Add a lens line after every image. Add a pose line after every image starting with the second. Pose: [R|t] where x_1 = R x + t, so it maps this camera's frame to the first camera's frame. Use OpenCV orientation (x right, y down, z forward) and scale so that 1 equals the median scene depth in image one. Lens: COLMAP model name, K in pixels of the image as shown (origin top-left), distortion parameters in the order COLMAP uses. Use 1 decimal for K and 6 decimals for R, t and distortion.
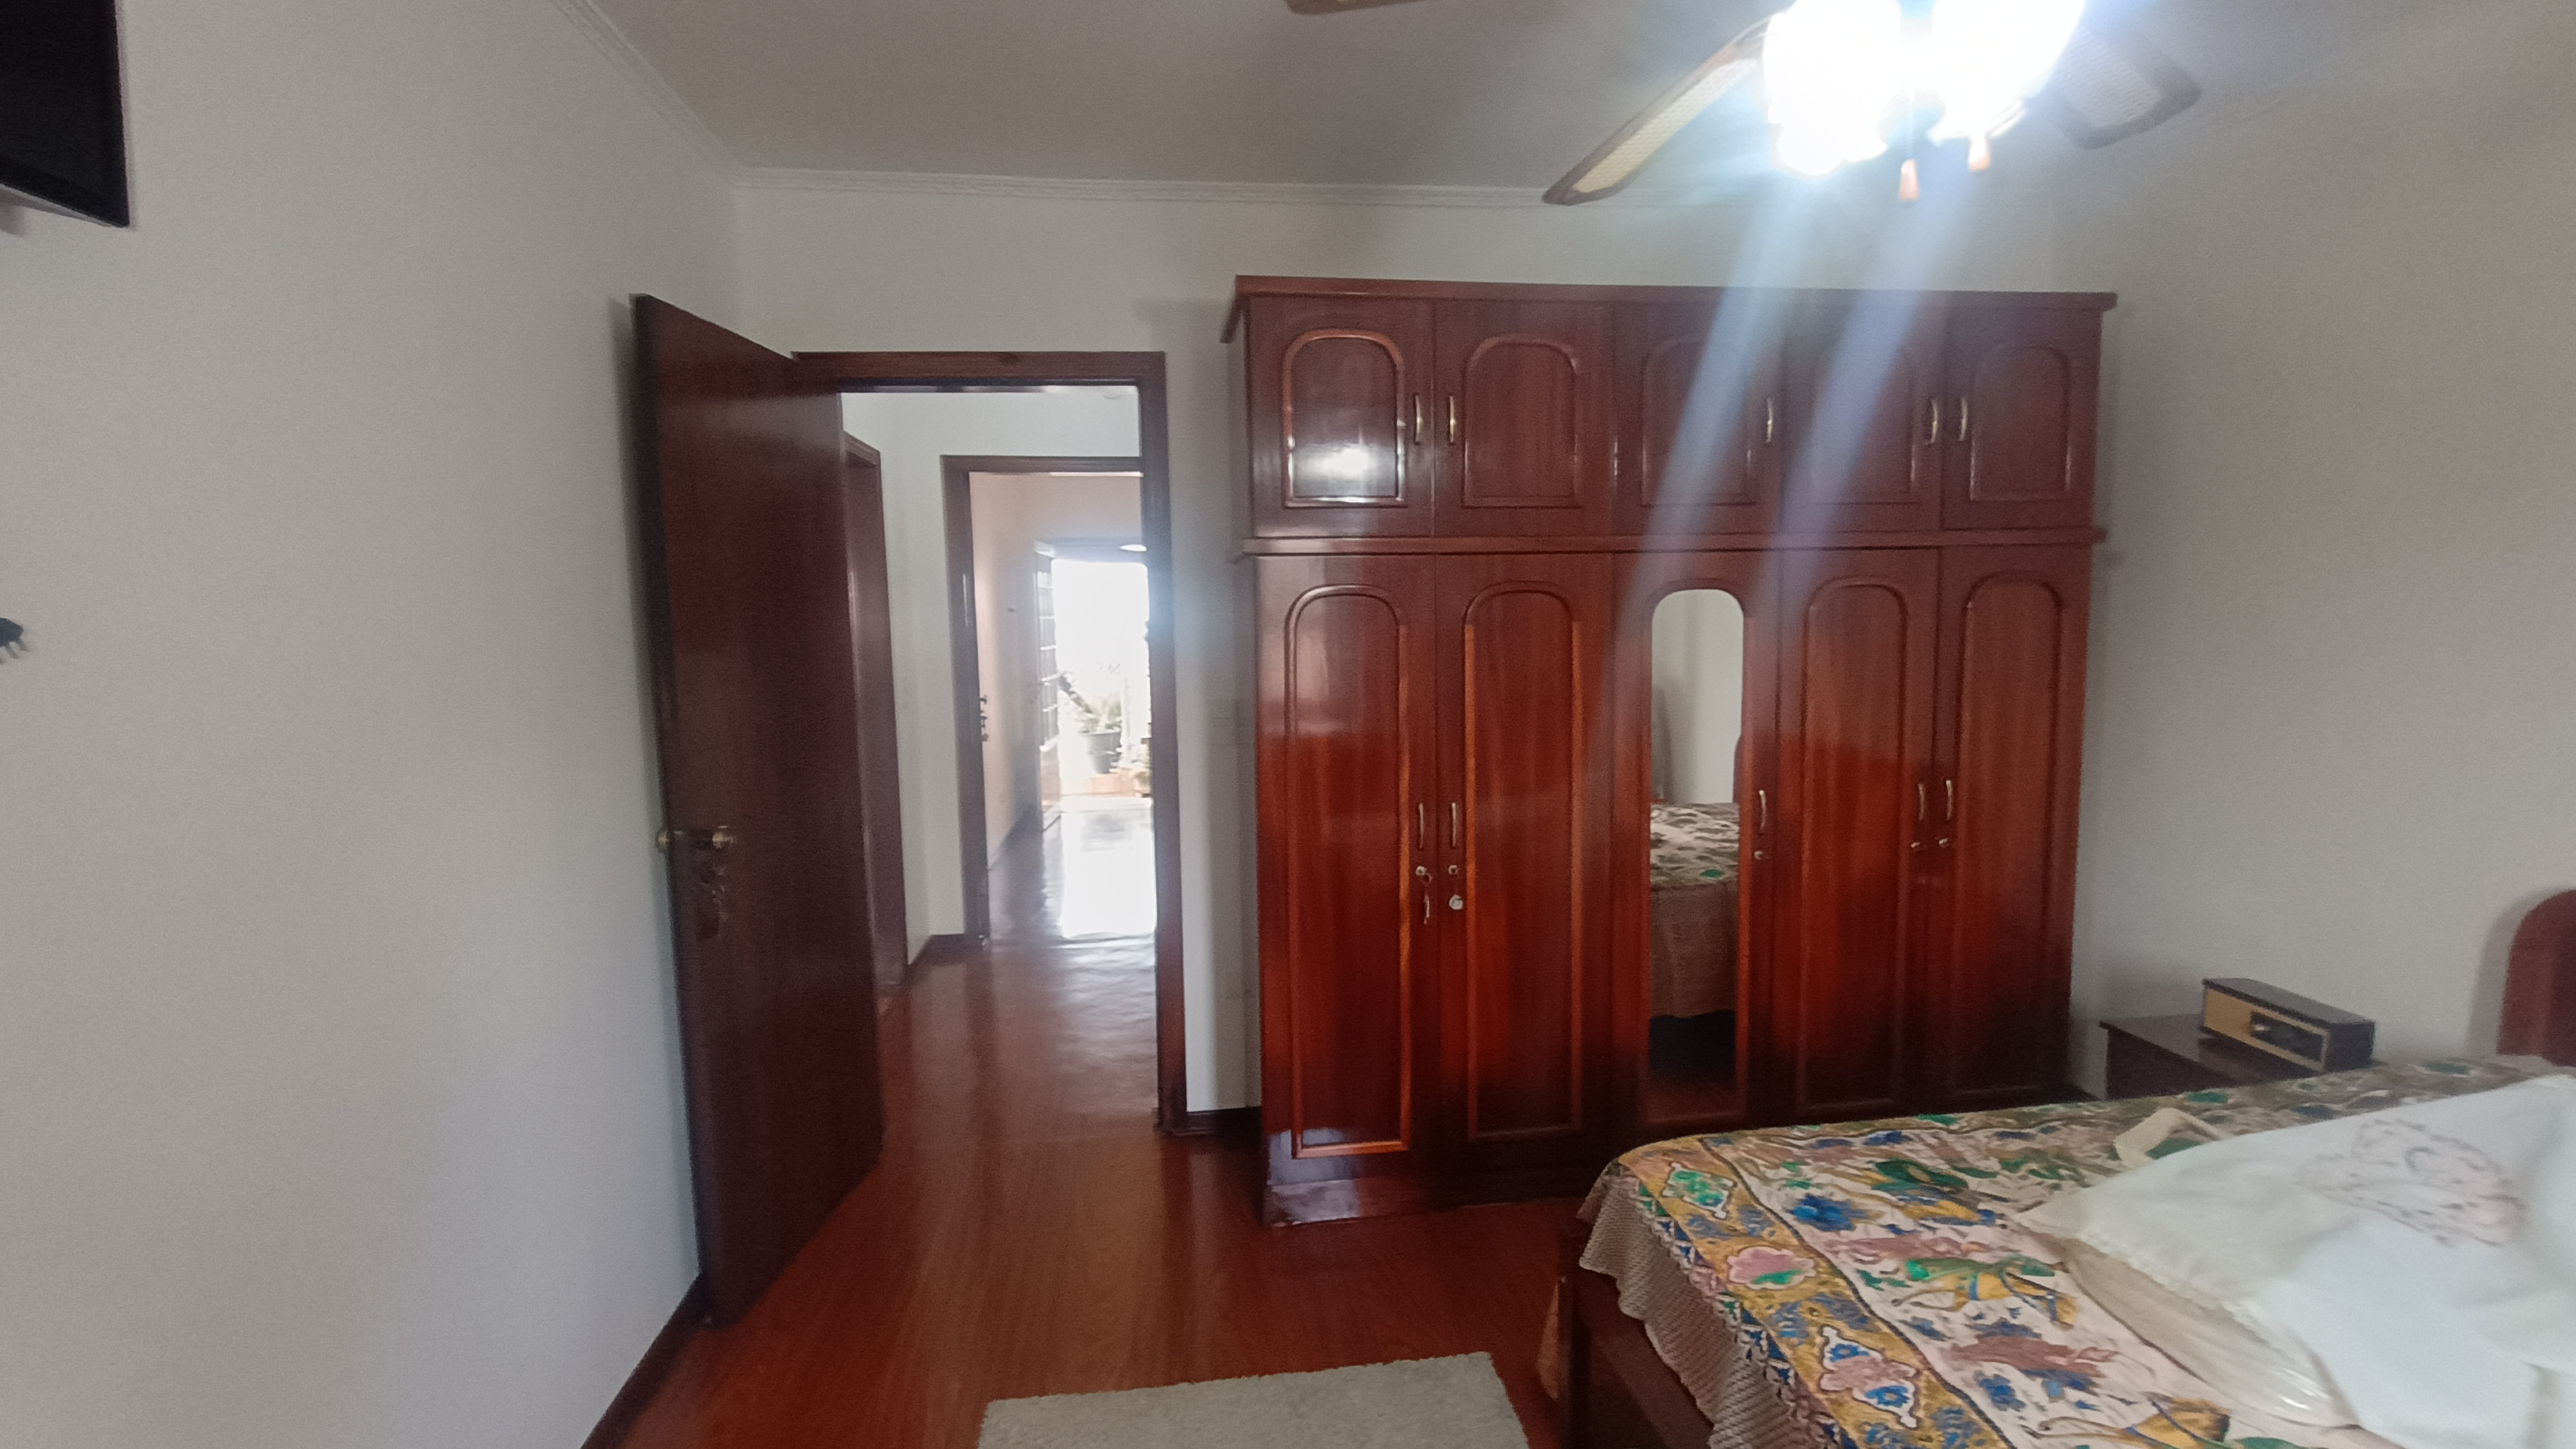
lens RADIAL K [[1156.0, 0, 1307.3], [0, 1156.0, 729.1], [0, 0, 1]] dist [0.001422, -0.000015]
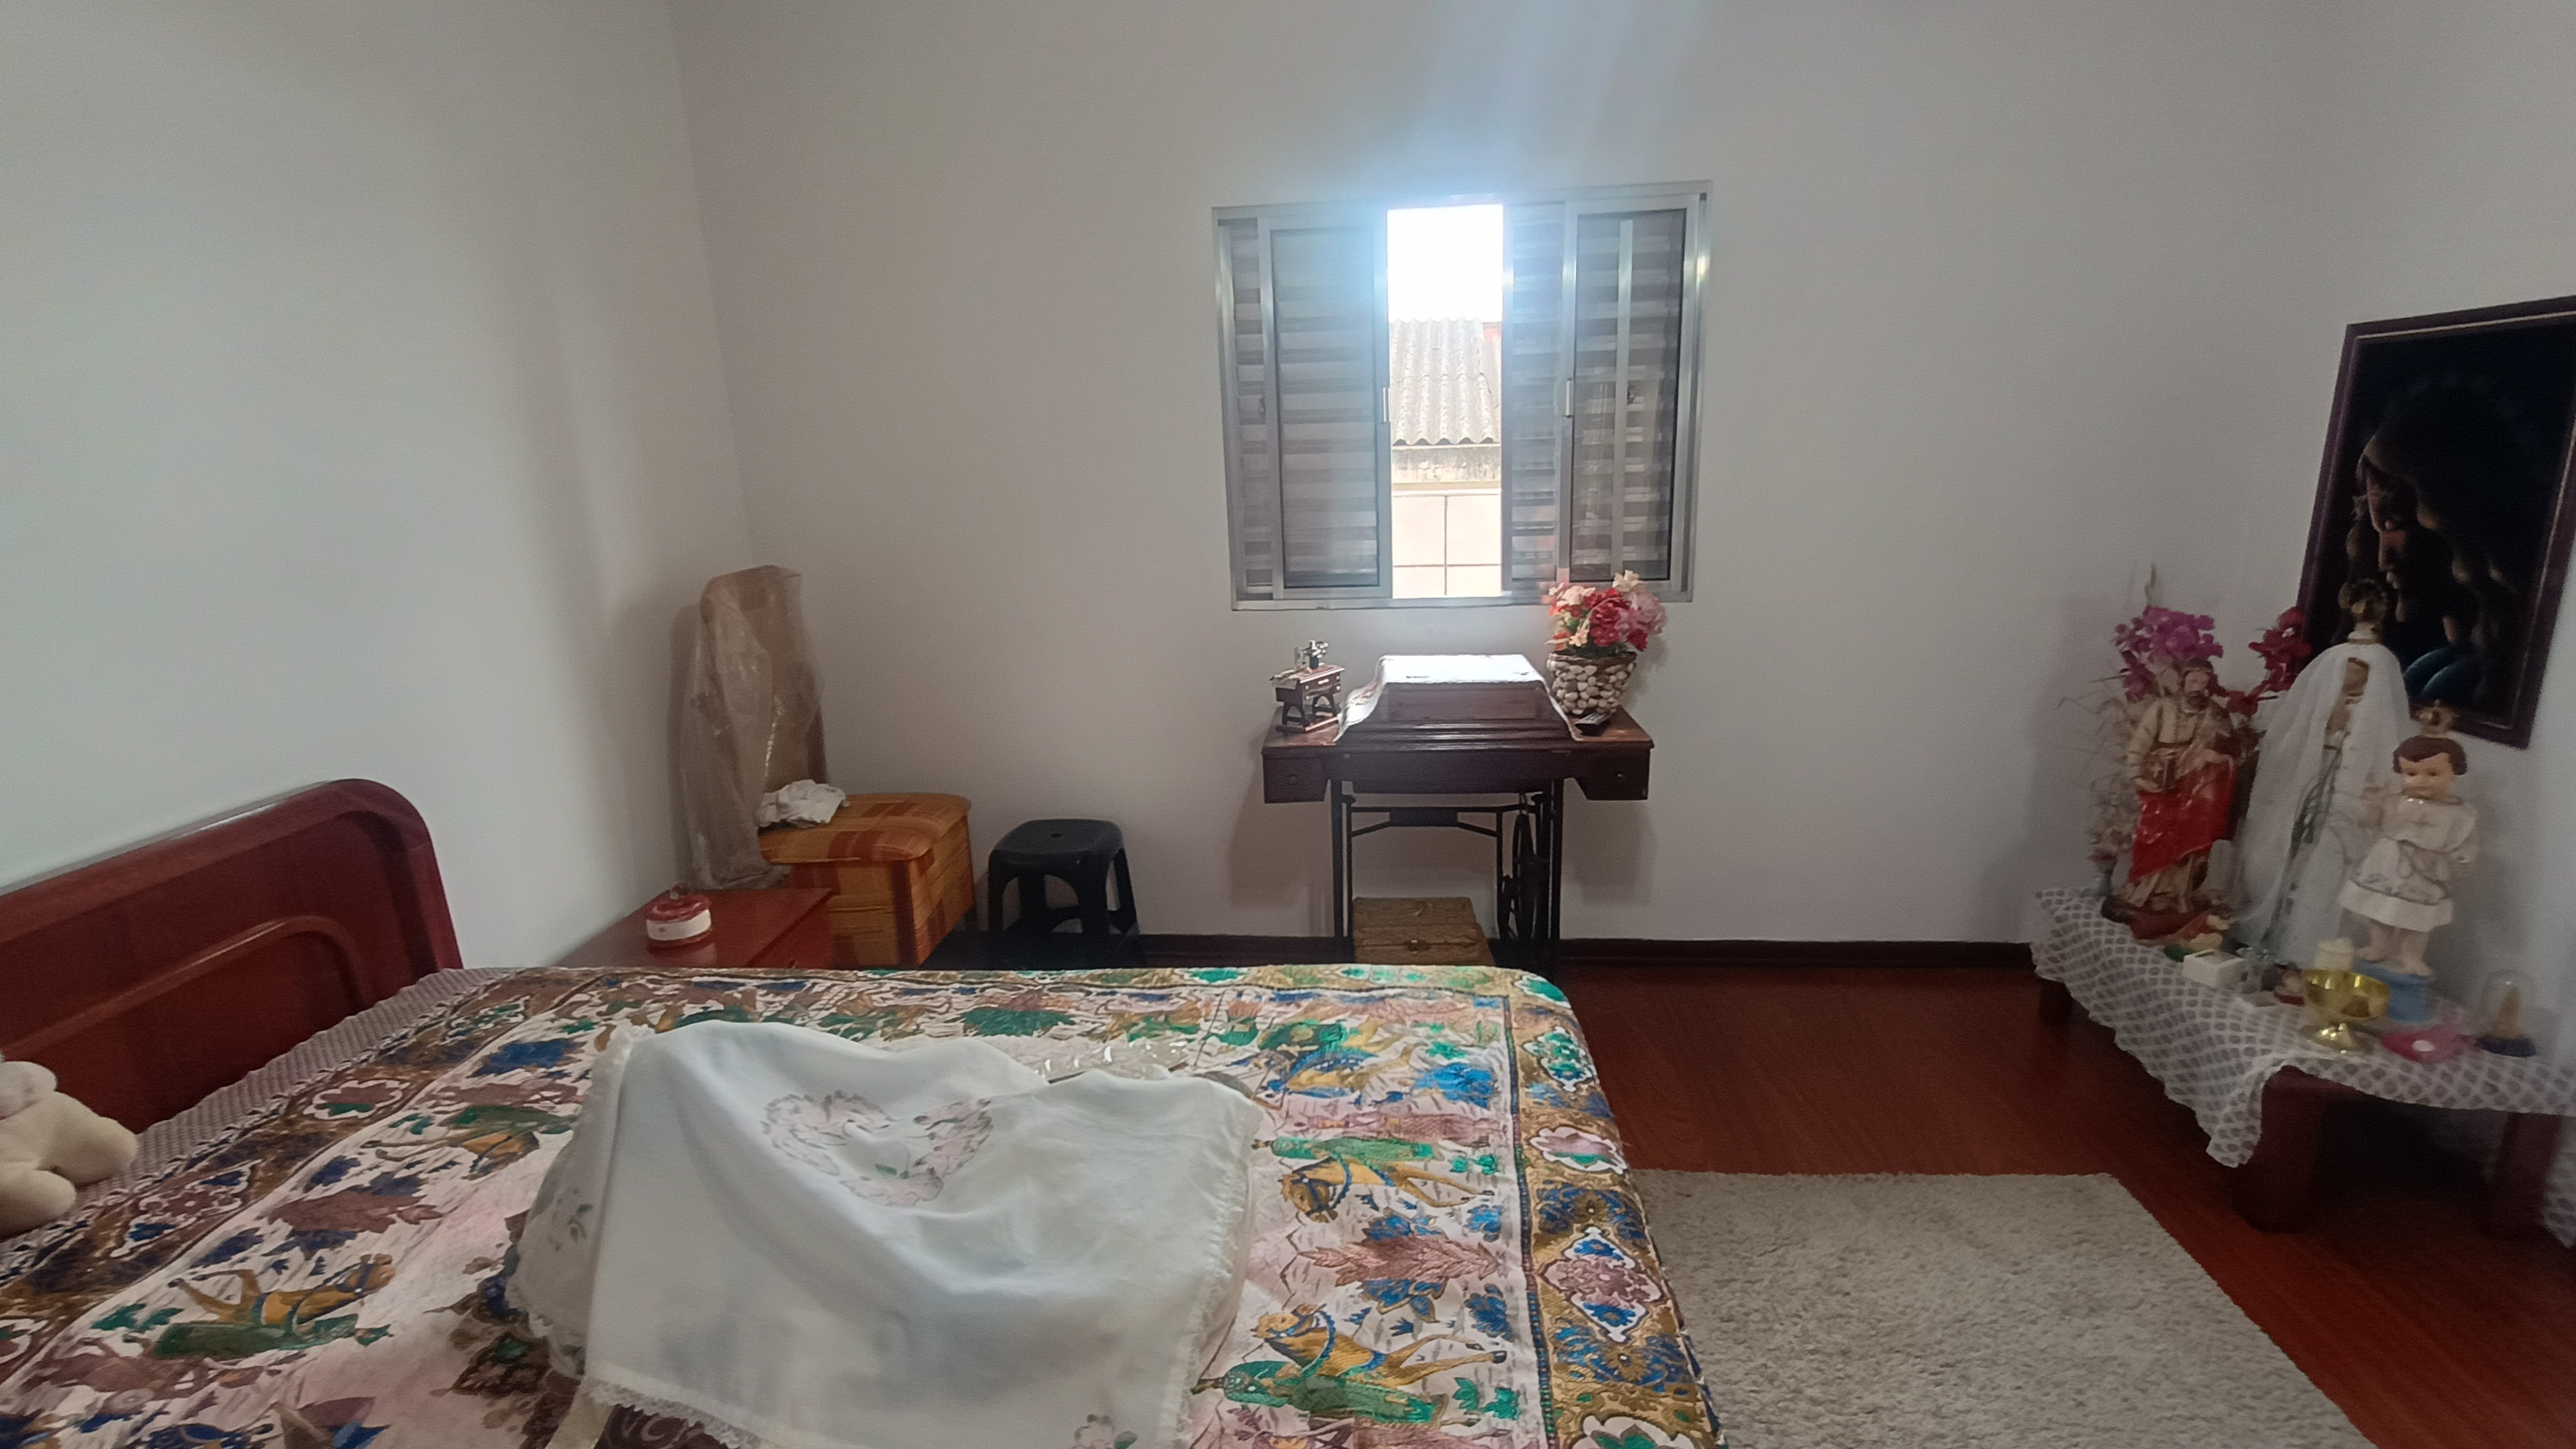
lens RADIAL K [[1185.2, 0, 1288.0], [0, 1185.2, 724.5], [0, 0, 1]] dist [0.000887, -0.010202]
pose [[-0.974761, -0.004527, 0.223204, 0.412079], [0.072069, 0.939886, 0.333798, -0.107191], [-0.211297, 0.341459, -0.915838, 1.353534]]
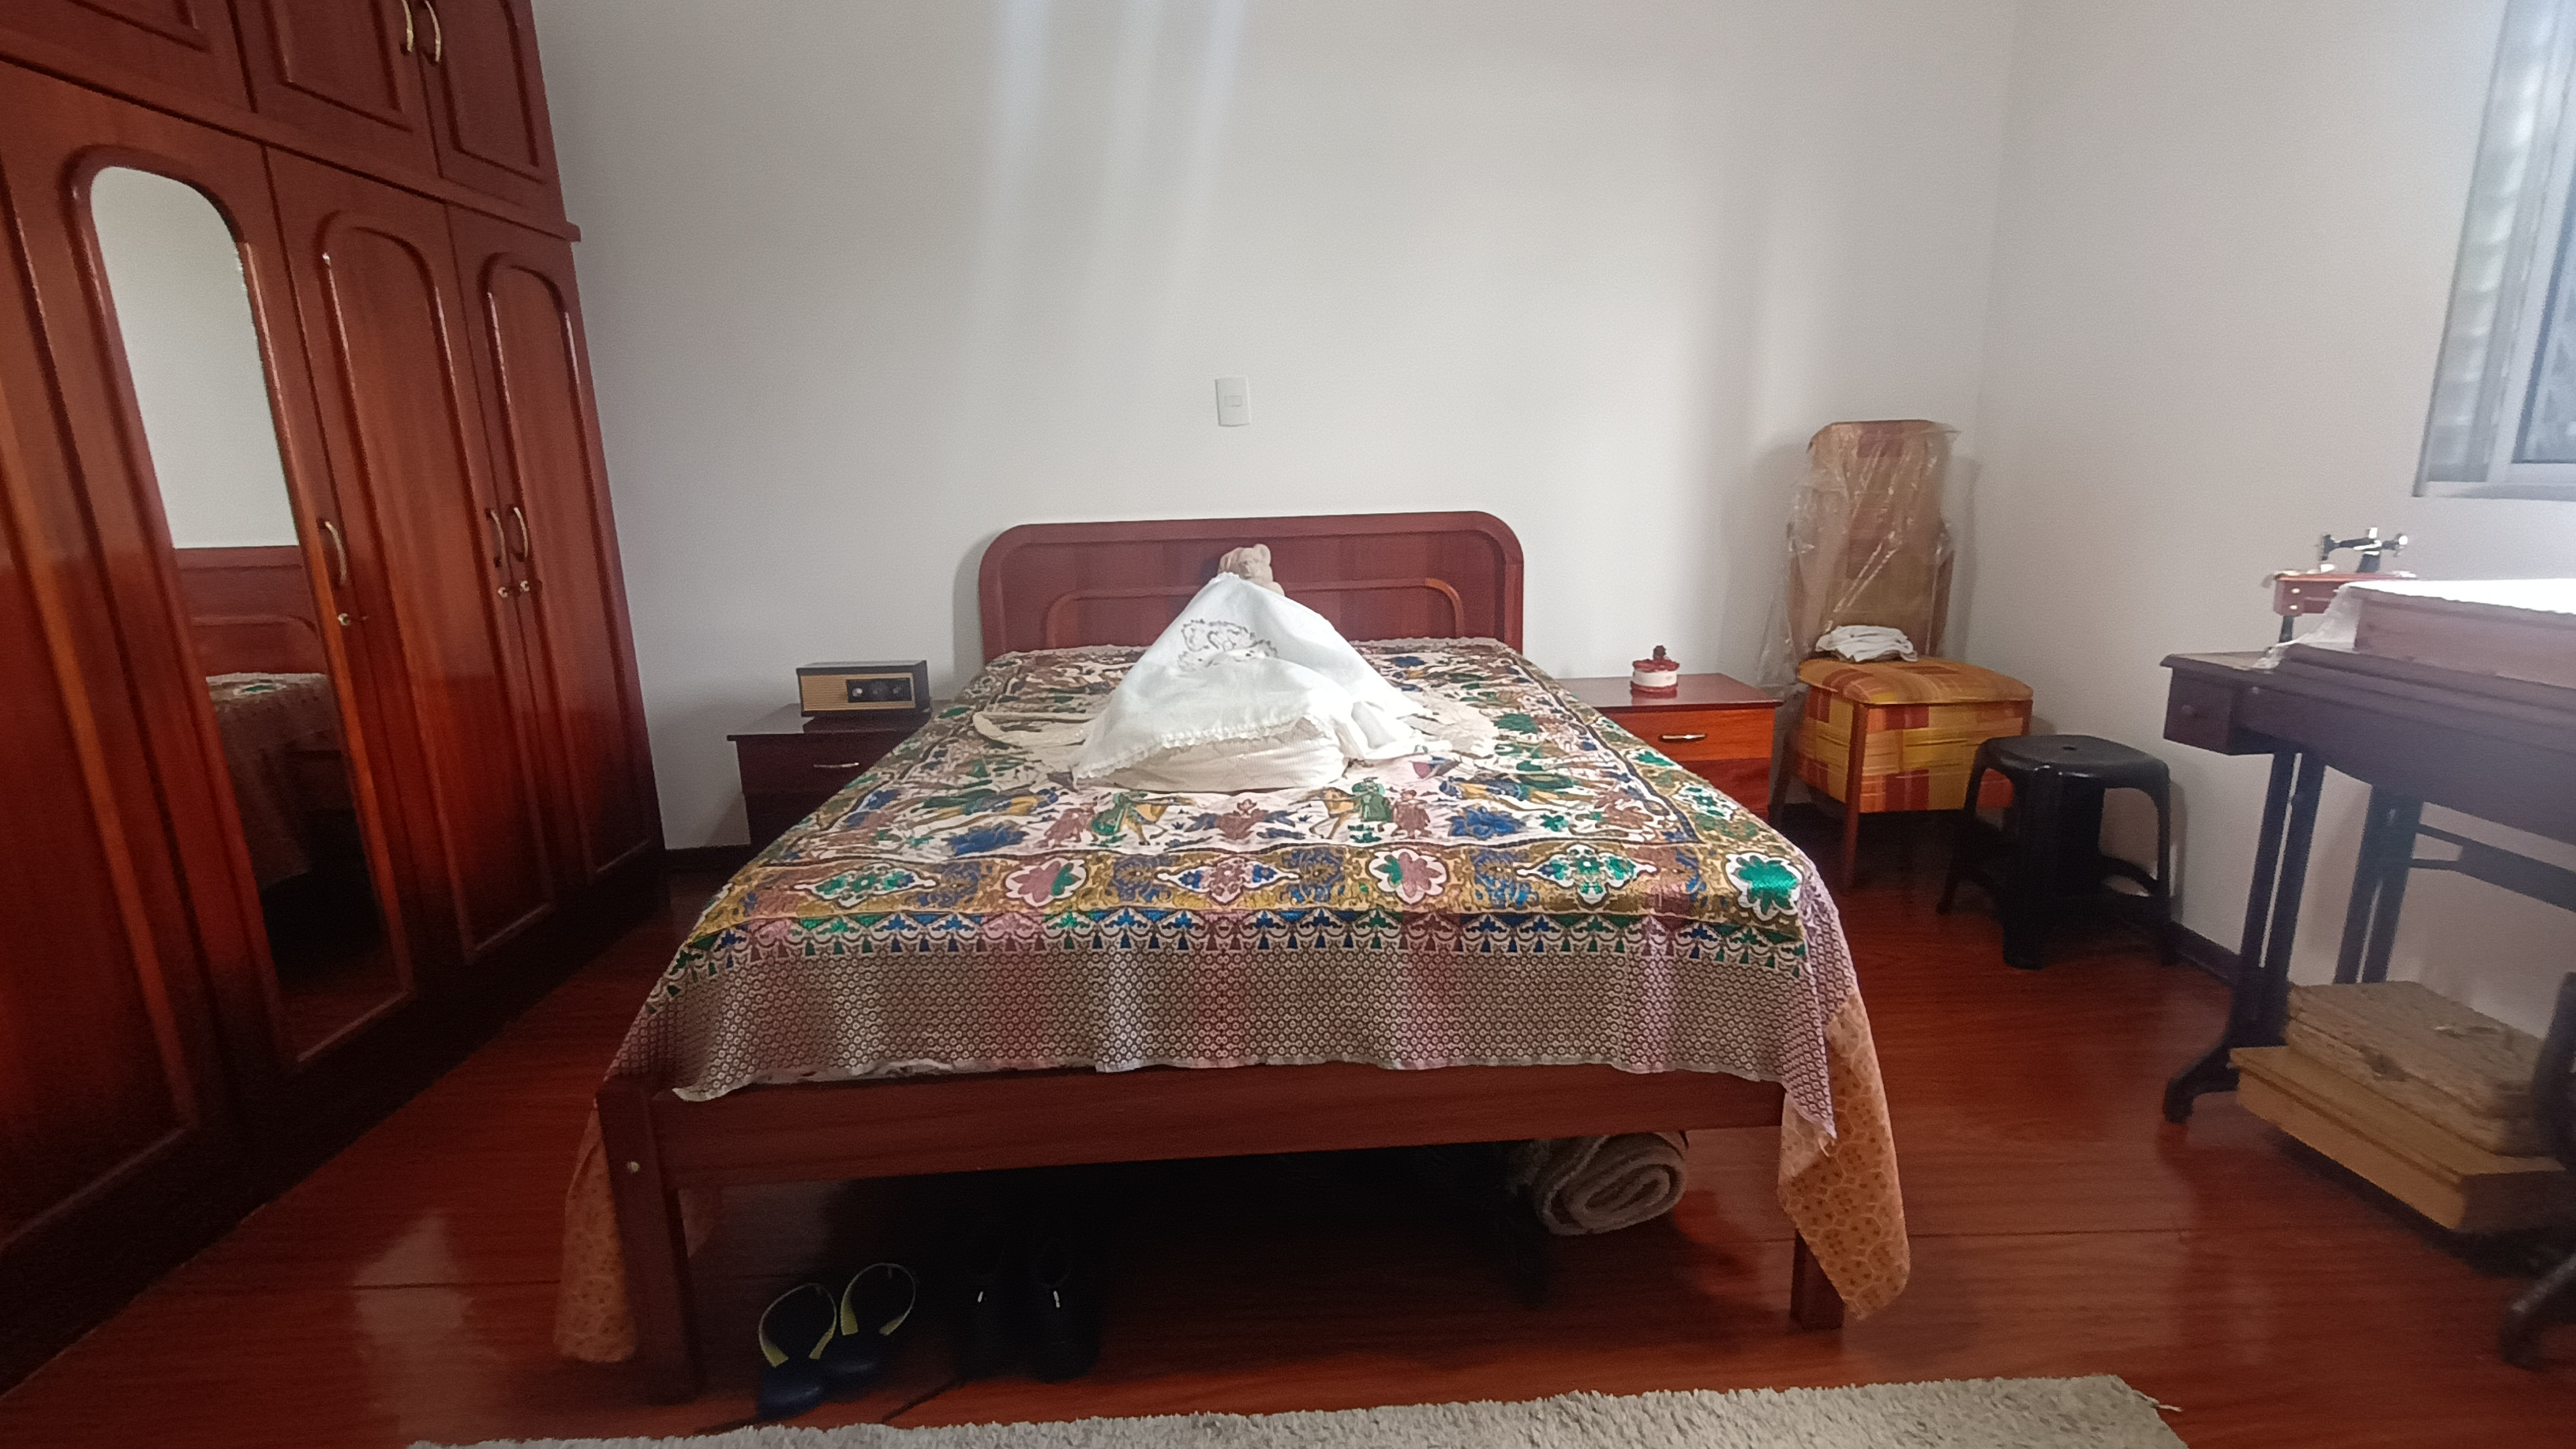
lens RADIAL K [[1158.6, 0, 1308.1], [0, 1158.6, 729.0], [0, 0, 1]] dist [0.000701, 0.000862]
pose [[0.105780, -0.208044, 0.972383, -0.387428], [0.123581, 0.973038, 0.194741, 0.187220], [-0.986680, 0.099569, 0.128638, 0.620038]]
